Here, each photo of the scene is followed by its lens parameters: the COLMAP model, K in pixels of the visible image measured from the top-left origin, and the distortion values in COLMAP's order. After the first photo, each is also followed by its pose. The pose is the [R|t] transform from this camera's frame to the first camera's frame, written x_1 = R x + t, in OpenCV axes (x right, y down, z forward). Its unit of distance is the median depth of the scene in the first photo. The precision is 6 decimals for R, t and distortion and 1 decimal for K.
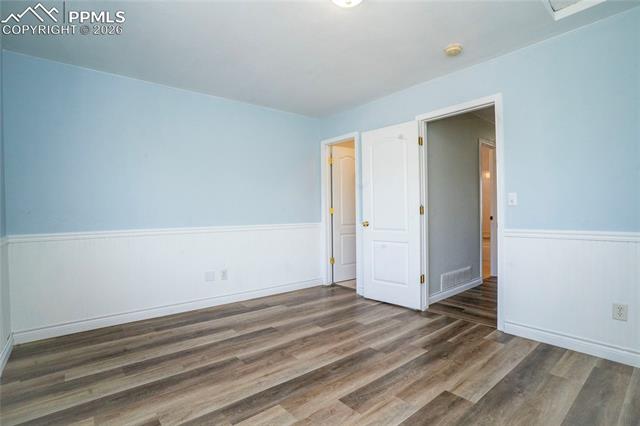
lens RADIAL K [[315.0, 0, 320.0], [0, 315.0, 213.0], [0, 0, 1]] dist [-0.064750, 0.023376]
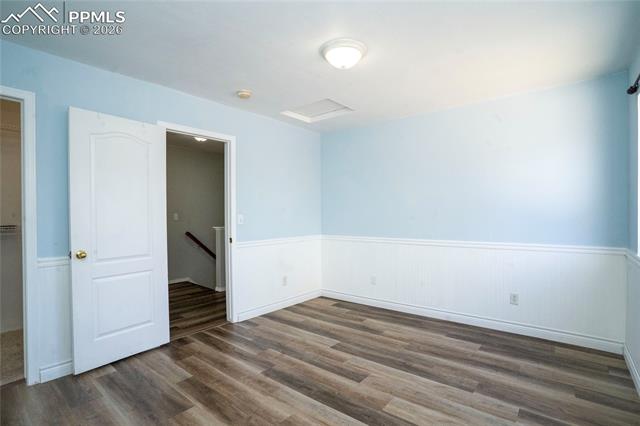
lens RADIAL K [[315.0, 0, 320.0], [0, 315.0, 213.0], [0, 0, 1]] dist [-0.064750, 0.023376]
pose [[-0.178579, 0.012988, 0.983840, -0.842643], [0.017003, 0.999804, -0.010112, -0.056288], [-0.983779, 0.014923, -0.178765, 0.994920]]
